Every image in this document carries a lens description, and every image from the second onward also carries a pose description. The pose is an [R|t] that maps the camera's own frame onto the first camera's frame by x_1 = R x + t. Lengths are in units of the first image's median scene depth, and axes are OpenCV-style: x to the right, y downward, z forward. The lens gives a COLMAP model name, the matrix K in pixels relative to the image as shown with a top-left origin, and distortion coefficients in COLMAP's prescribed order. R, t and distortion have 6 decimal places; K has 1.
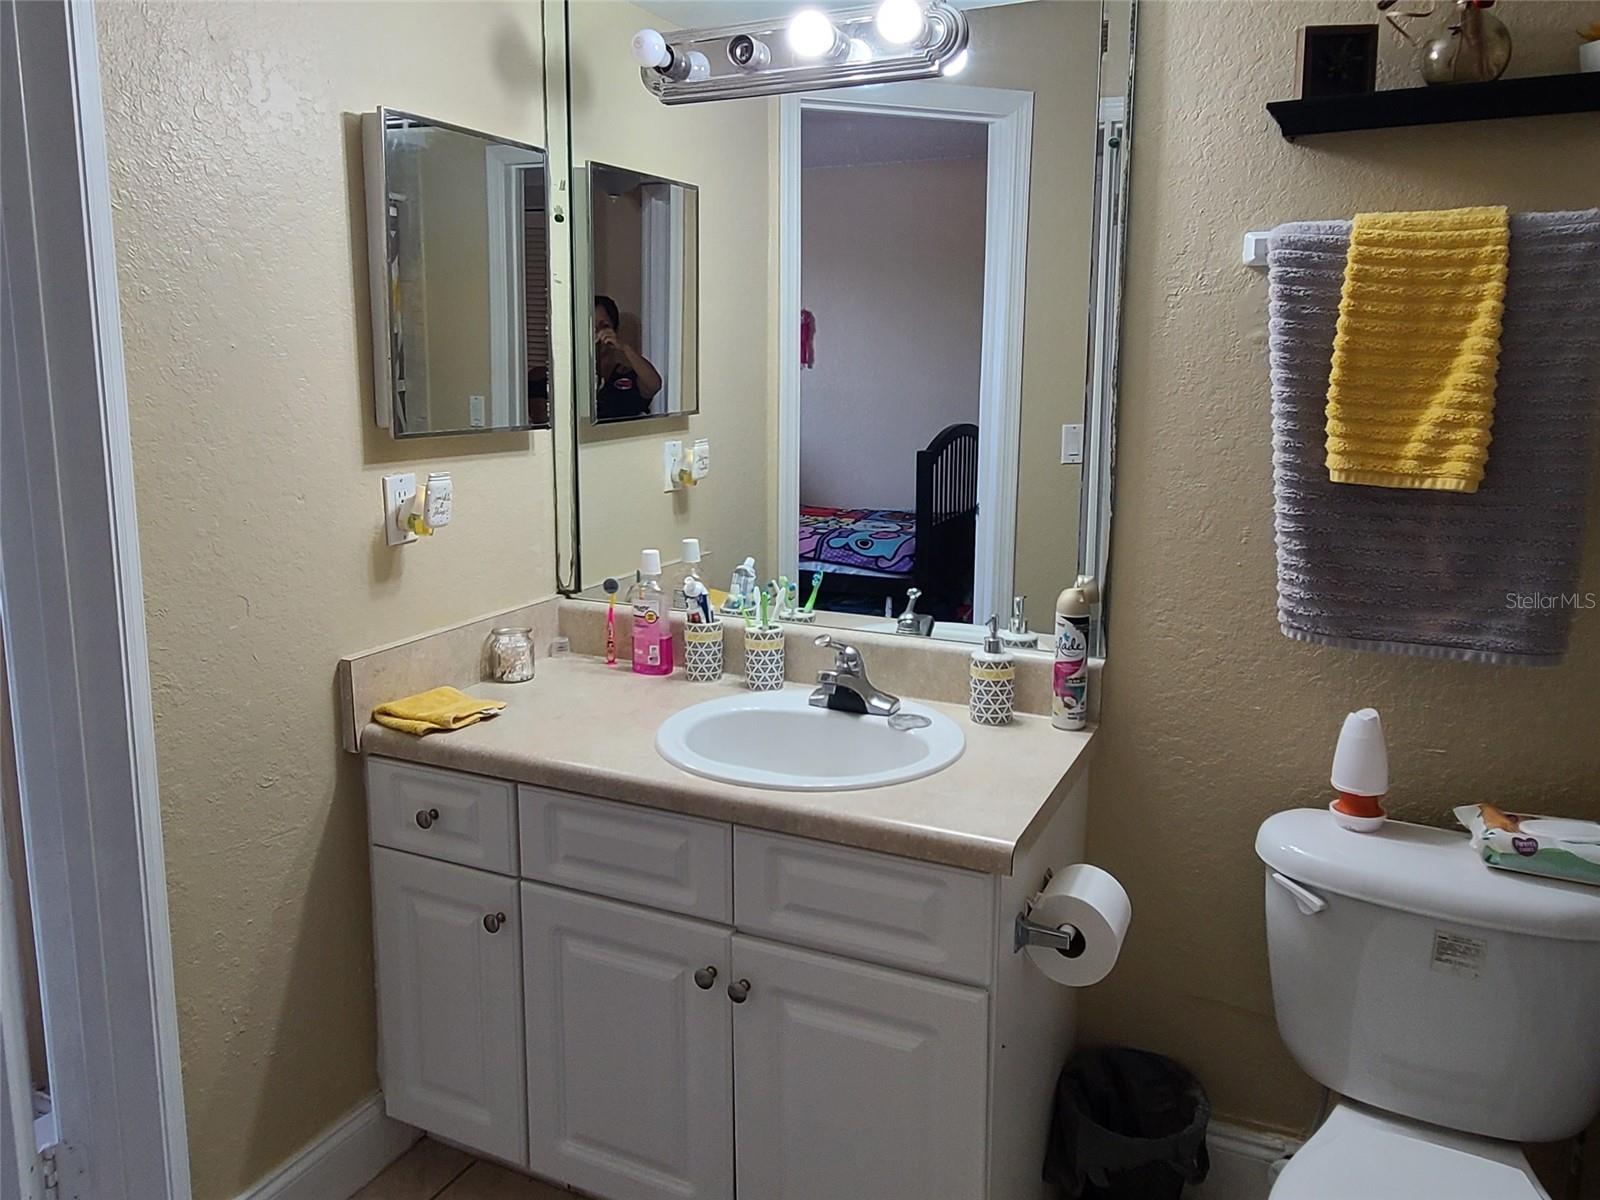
lens RADIAL K [[1164.5, 0, 802.6], [0, 1164.5, 547.0], [0, 0, 1]] dist [0.002462, 0.000798]
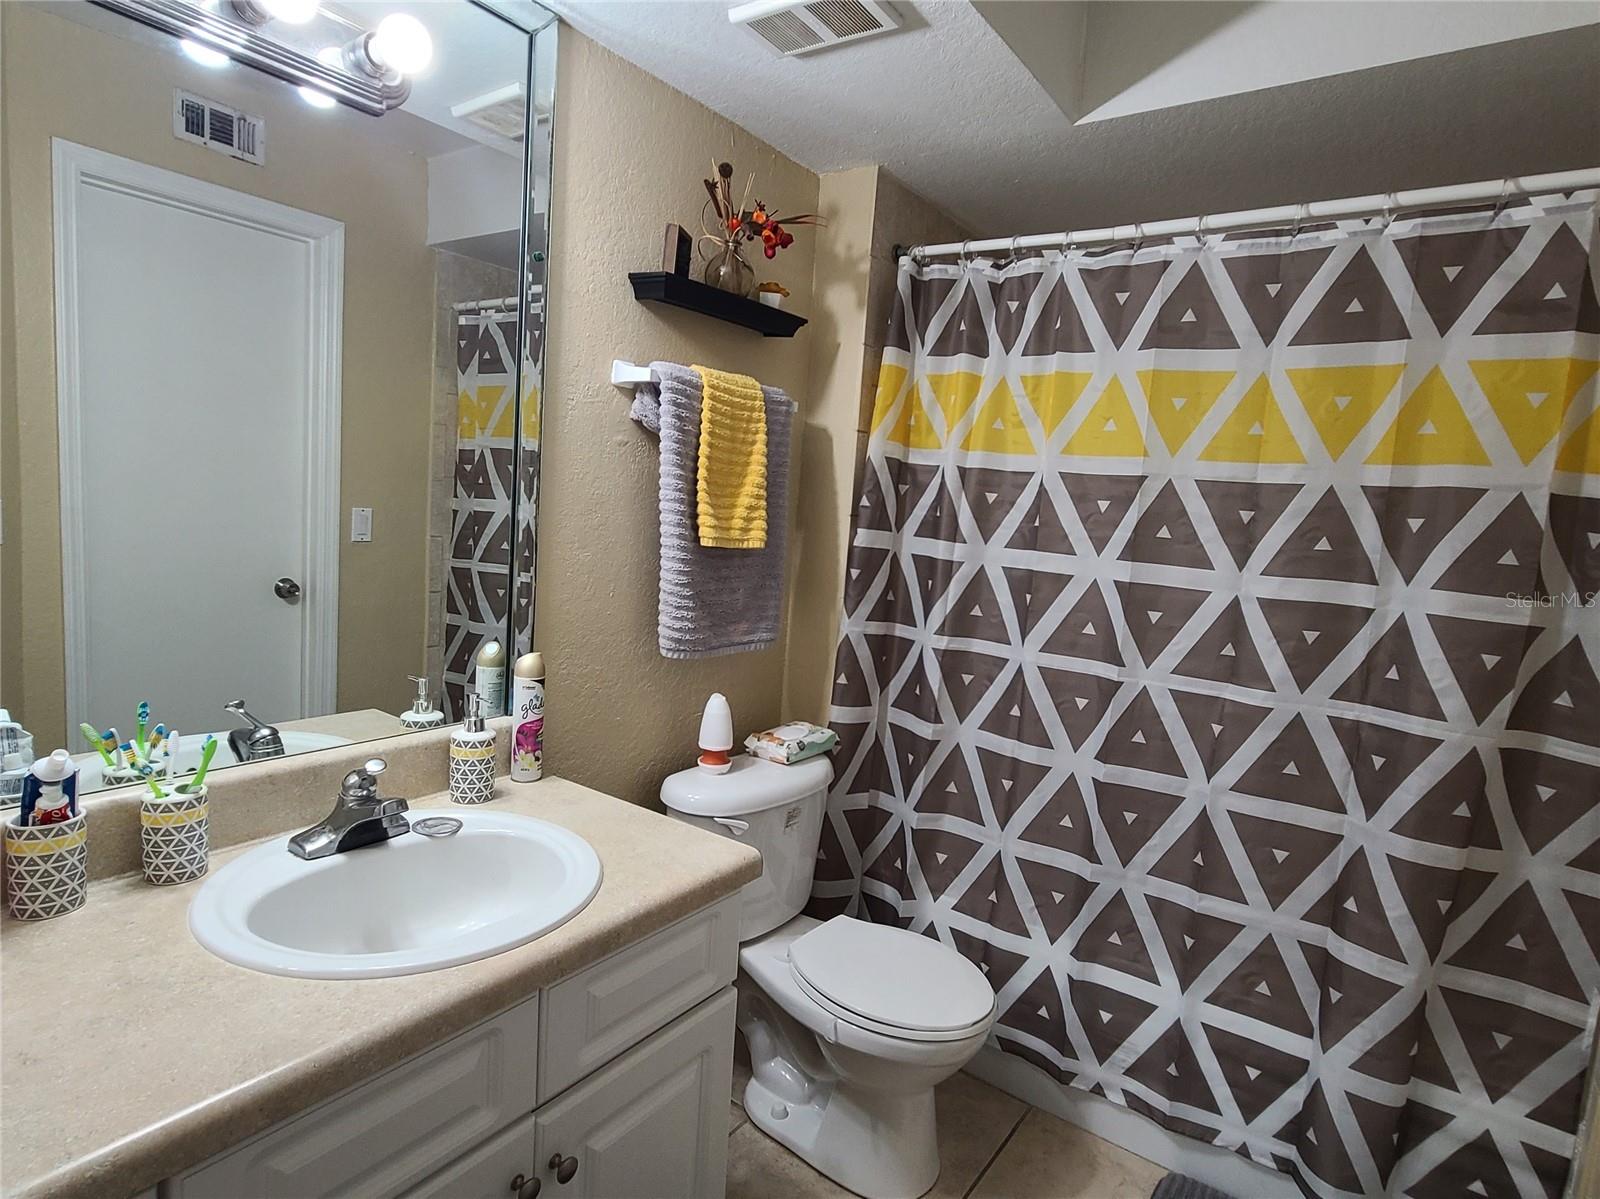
lens RADIAL K [[873.2, 0, 800.0], [0, 873.2, 599.5], [0, 0, 1]] dist [-0.003341, 0.001101]
pose [[0.177341, -0.104117, 0.978627, -0.612487], [0.088420, 0.992052, 0.089522, -0.077842], [-0.980169, 0.070654, 0.185137, 0.683127]]
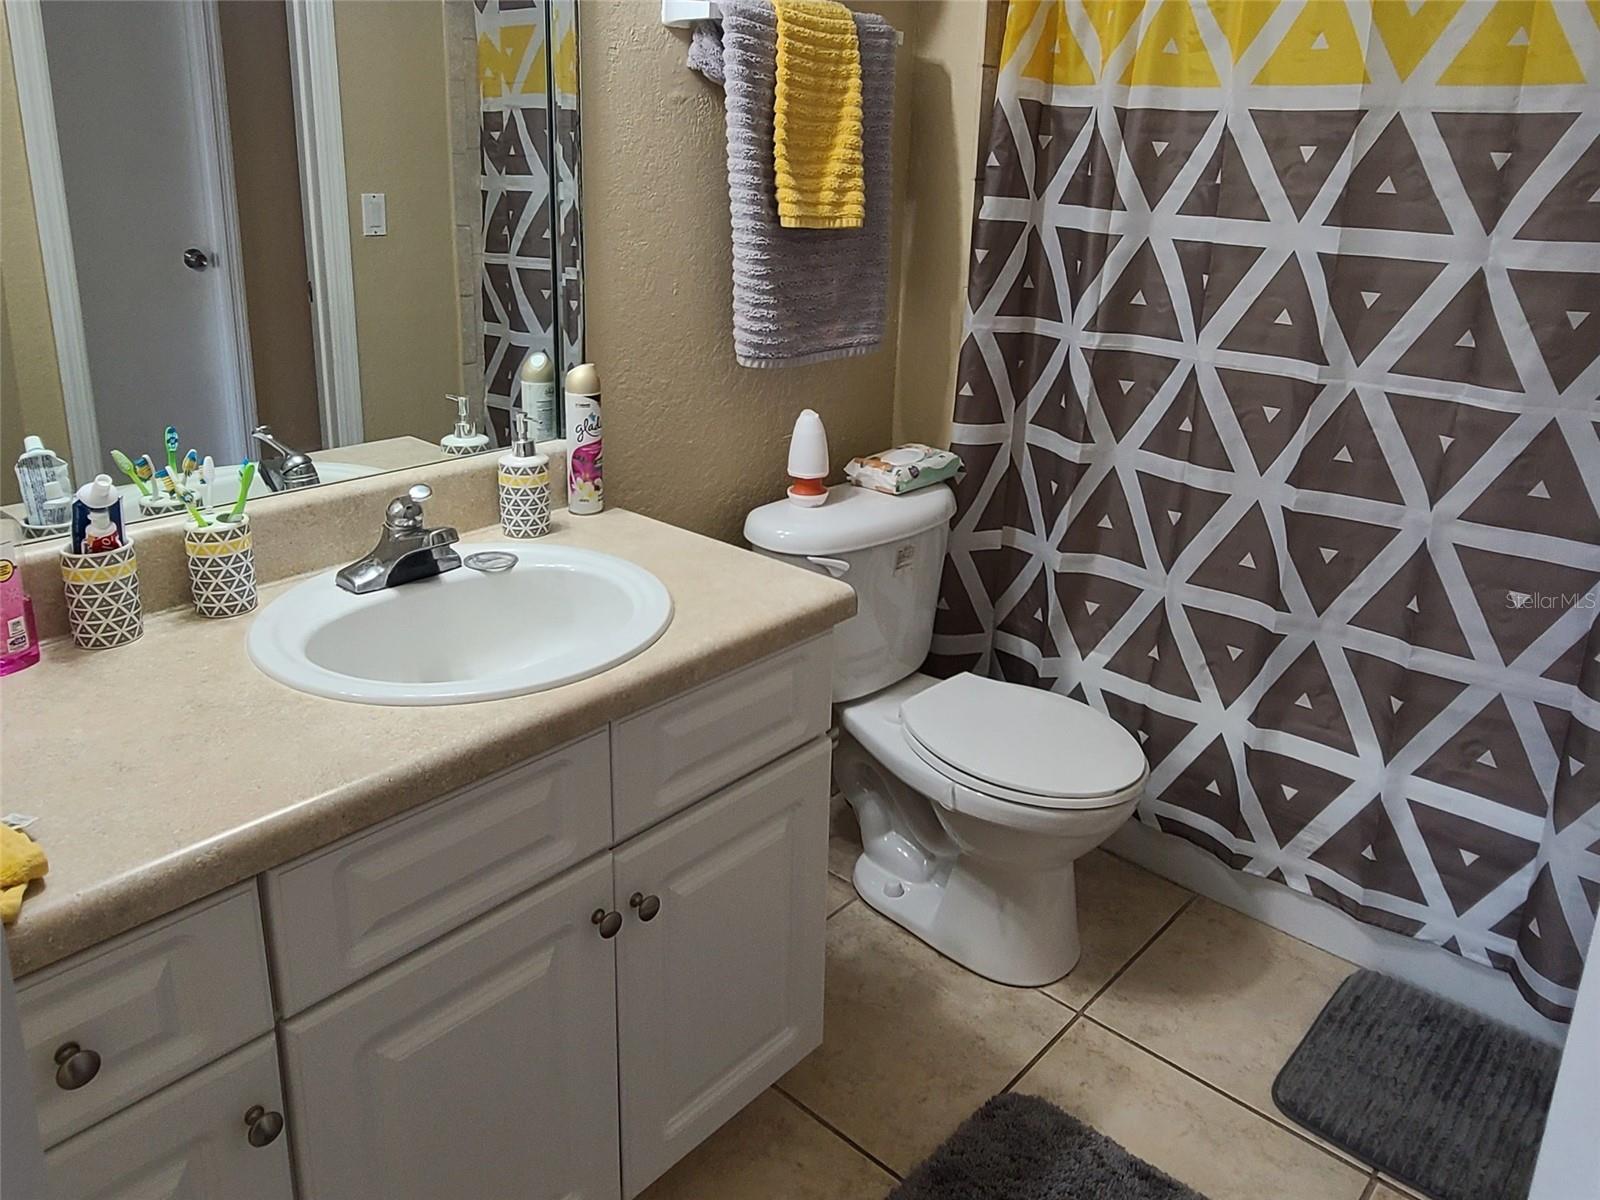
lens RADIAL K [[1172.4, 0, 812.4], [0, 1172.4, 467.1], [0, 0, 1]] dist [-0.001945, 0.004992]
pose [[0.281640, -0.250508, 0.926242, -0.705093], [0.128105, 0.966493, 0.222441, -0.082749], [-0.950930, 0.056008, 0.304294, 0.625878]]
